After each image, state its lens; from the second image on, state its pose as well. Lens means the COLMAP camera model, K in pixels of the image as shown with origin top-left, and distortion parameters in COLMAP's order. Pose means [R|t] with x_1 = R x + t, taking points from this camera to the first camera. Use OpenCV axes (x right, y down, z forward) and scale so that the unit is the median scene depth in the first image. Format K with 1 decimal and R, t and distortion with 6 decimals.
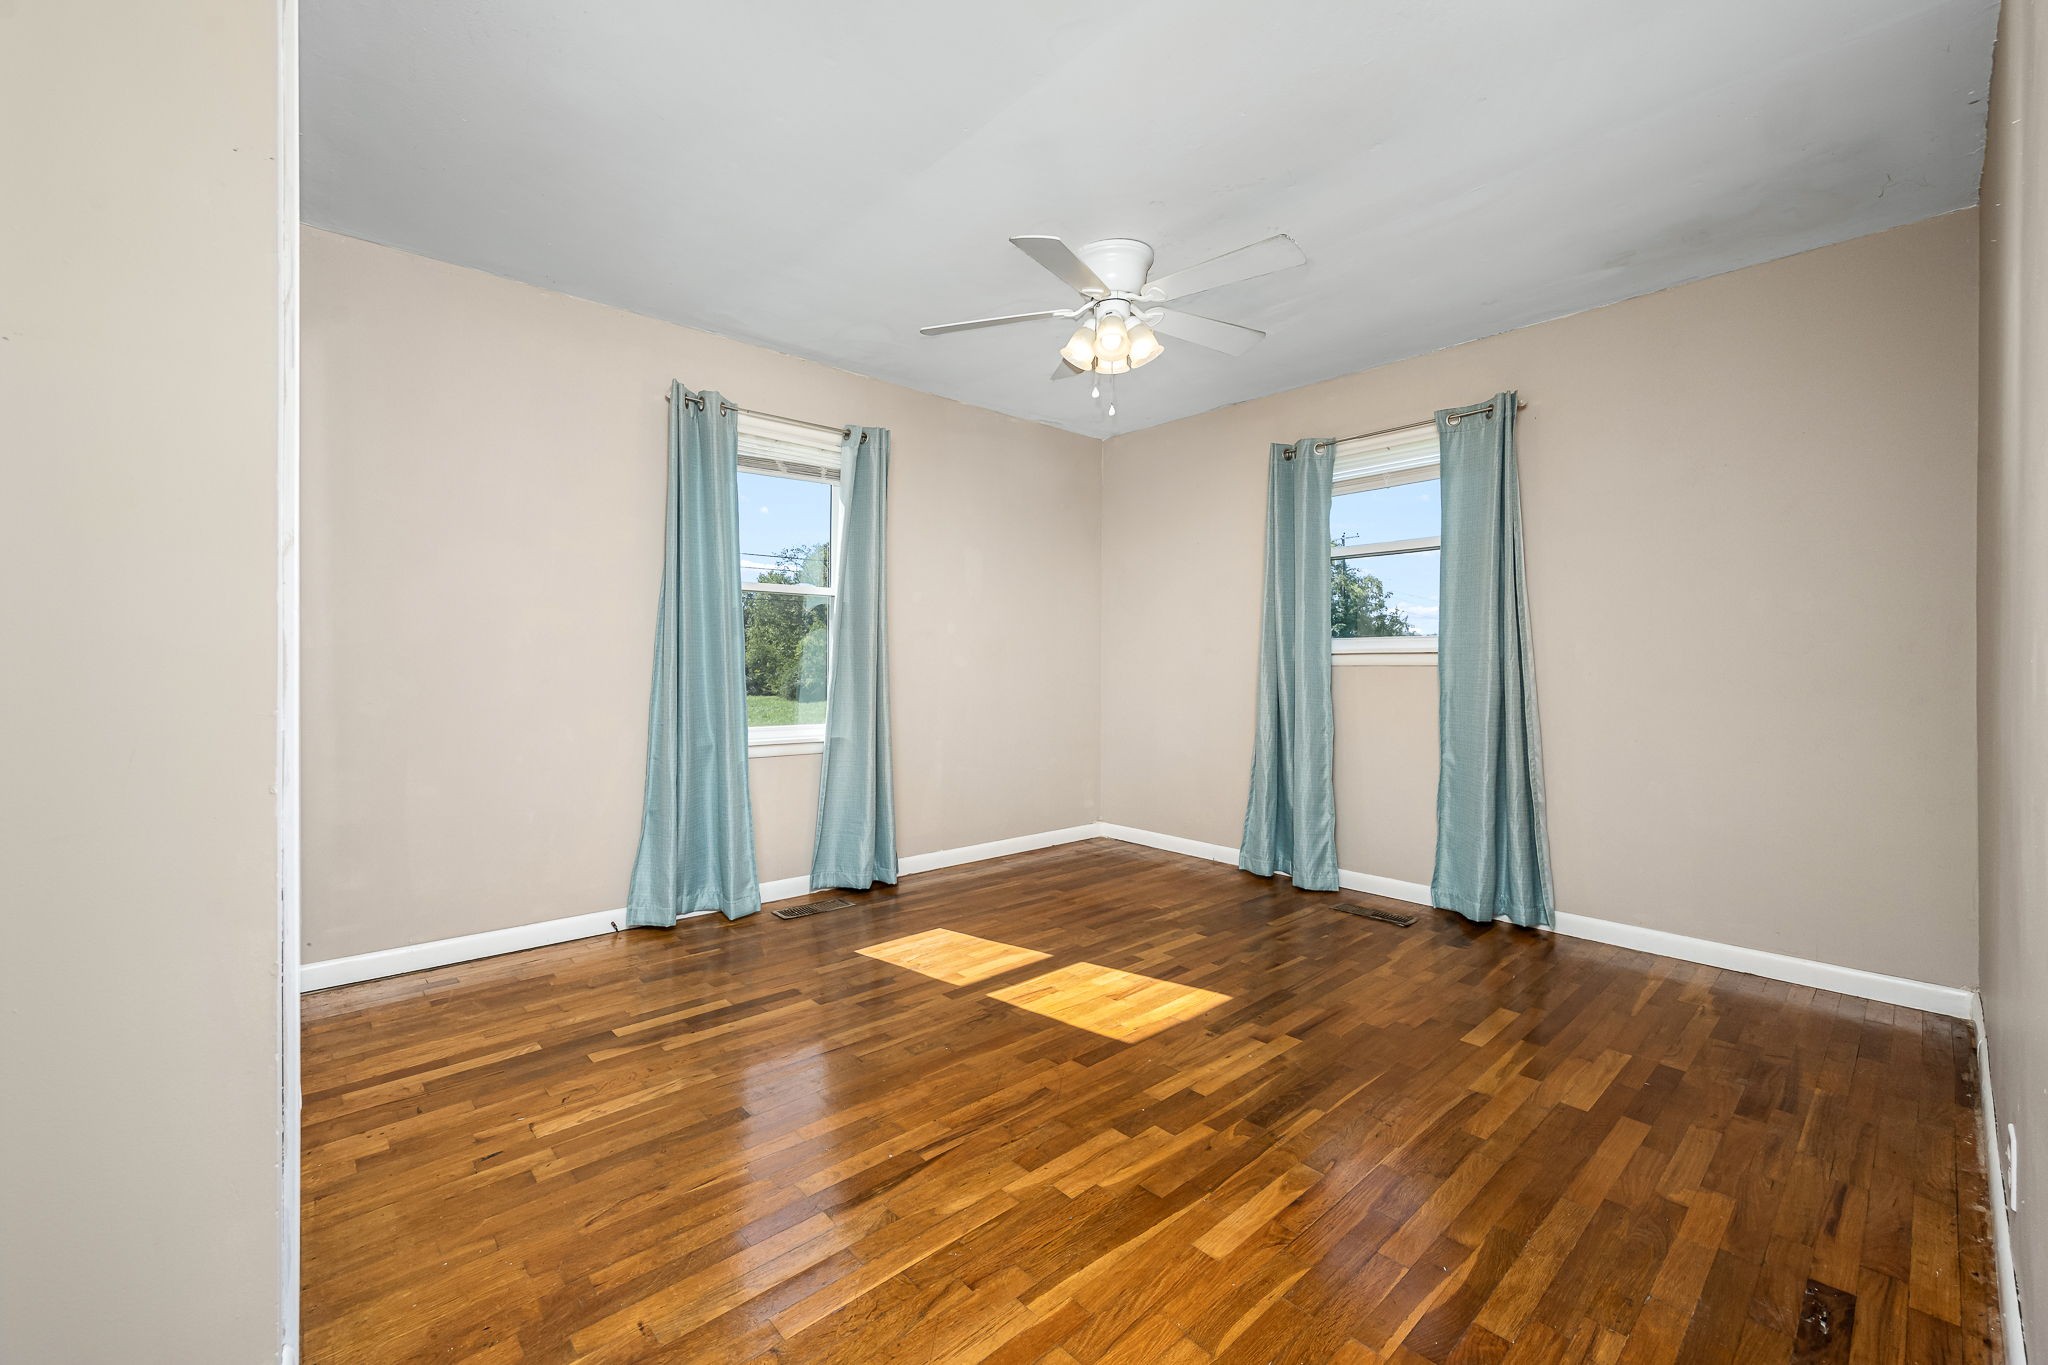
lens RADIAL K [[812.1, 0, 1013.2], [0, 812.1, 663.7], [0, 0, 1]] dist [-0.000122, 0.000096]
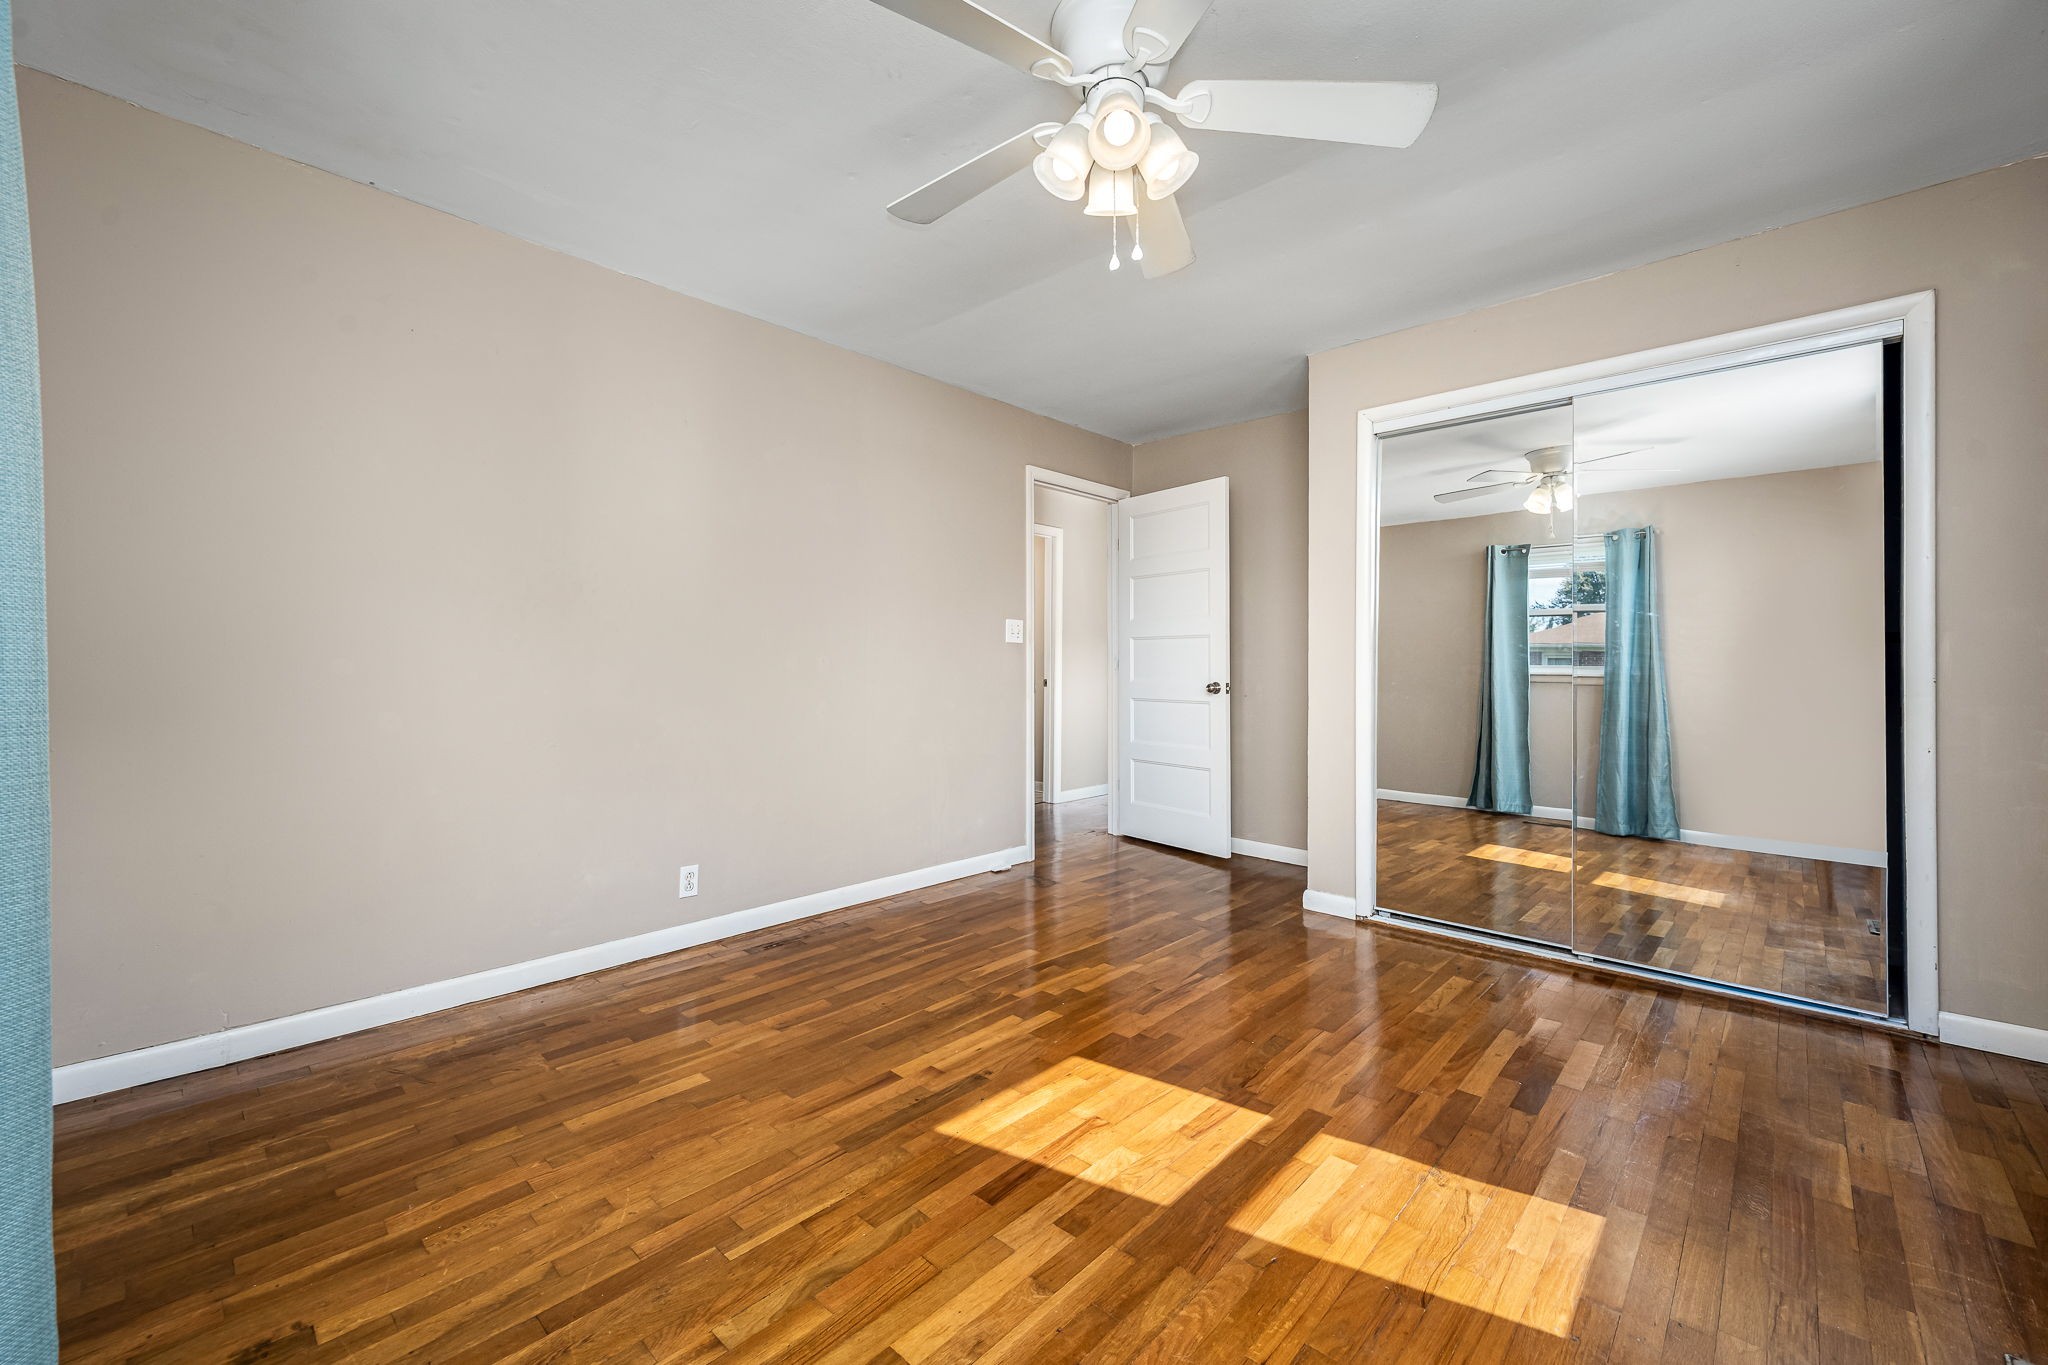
lens RADIAL K [[812.1, 0, 1013.2], [0, 812.1, 663.7], [0, 0, 1]] dist [-0.000122, 0.000096]
pose [[-0.996460, -0.009619, -0.083520, 0.286493], [-0.009153, 0.999940, -0.005962, 0.006352], [0.083572, -0.005176, -0.996488, 1.854026]]
